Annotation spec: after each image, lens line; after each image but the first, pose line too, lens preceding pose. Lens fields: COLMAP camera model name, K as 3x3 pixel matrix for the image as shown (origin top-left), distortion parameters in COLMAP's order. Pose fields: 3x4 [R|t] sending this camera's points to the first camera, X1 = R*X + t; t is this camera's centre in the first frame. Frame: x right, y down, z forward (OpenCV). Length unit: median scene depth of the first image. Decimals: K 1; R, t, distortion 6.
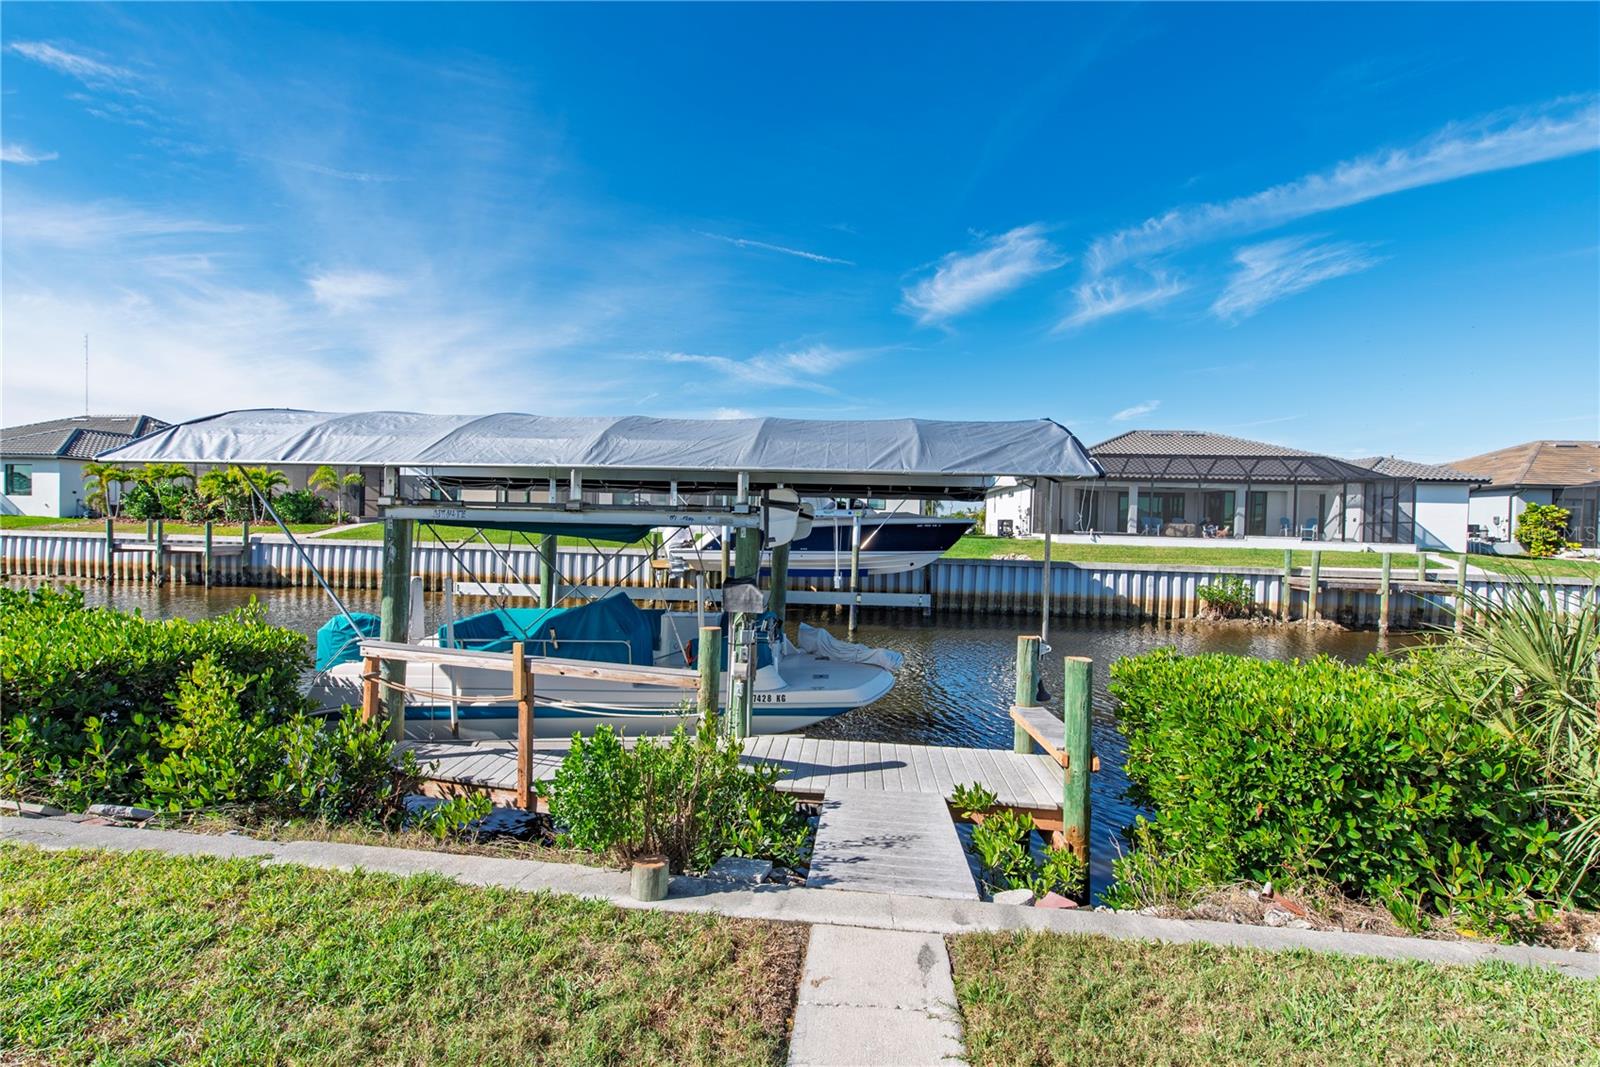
lens RADIAL K [[694.1, 0, 808.6], [0, 694.1, 537.8], [0, 0, 1]] dist [0.000856, -0.000258]
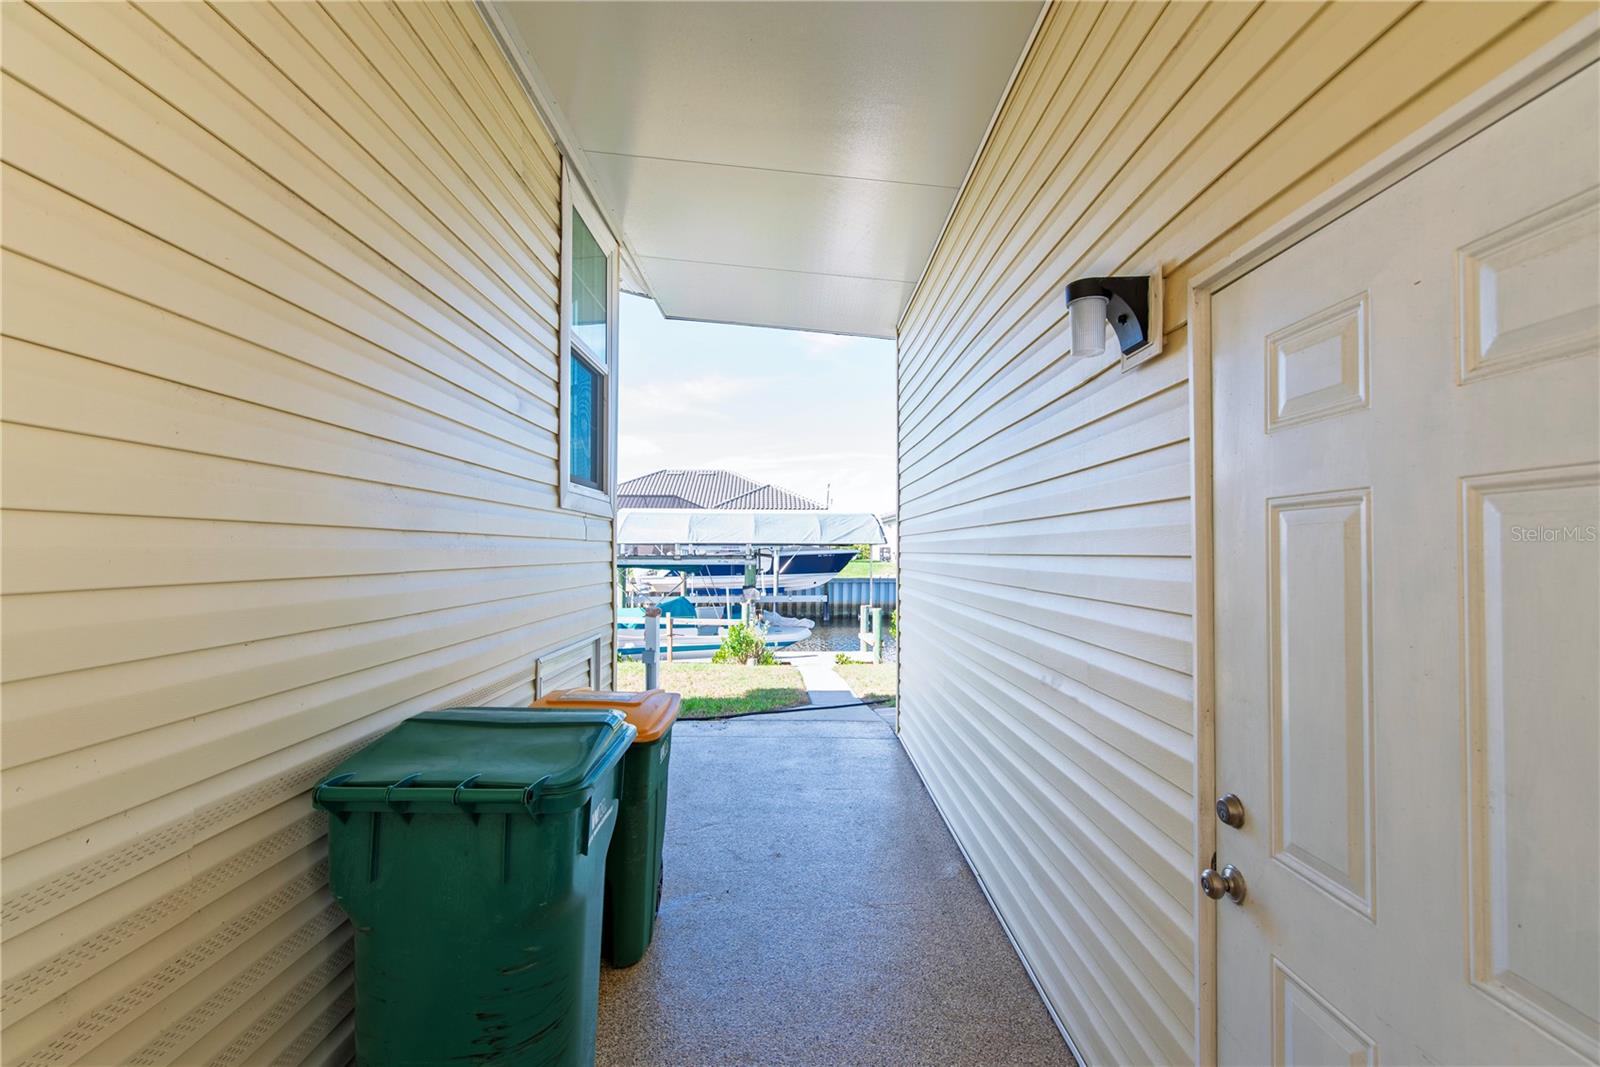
lens RADIAL K [[694.1, 0, 798.0], [0, 694.1, 538.8], [0, 0, 1]] dist [0.000856, -0.000258]
pose [[0.991093, -0.021665, 0.131396, -0.067334], [0.026124, 0.999137, -0.032305, -0.006616], [-0.130583, 0.035450, 0.990803, -0.392530]]
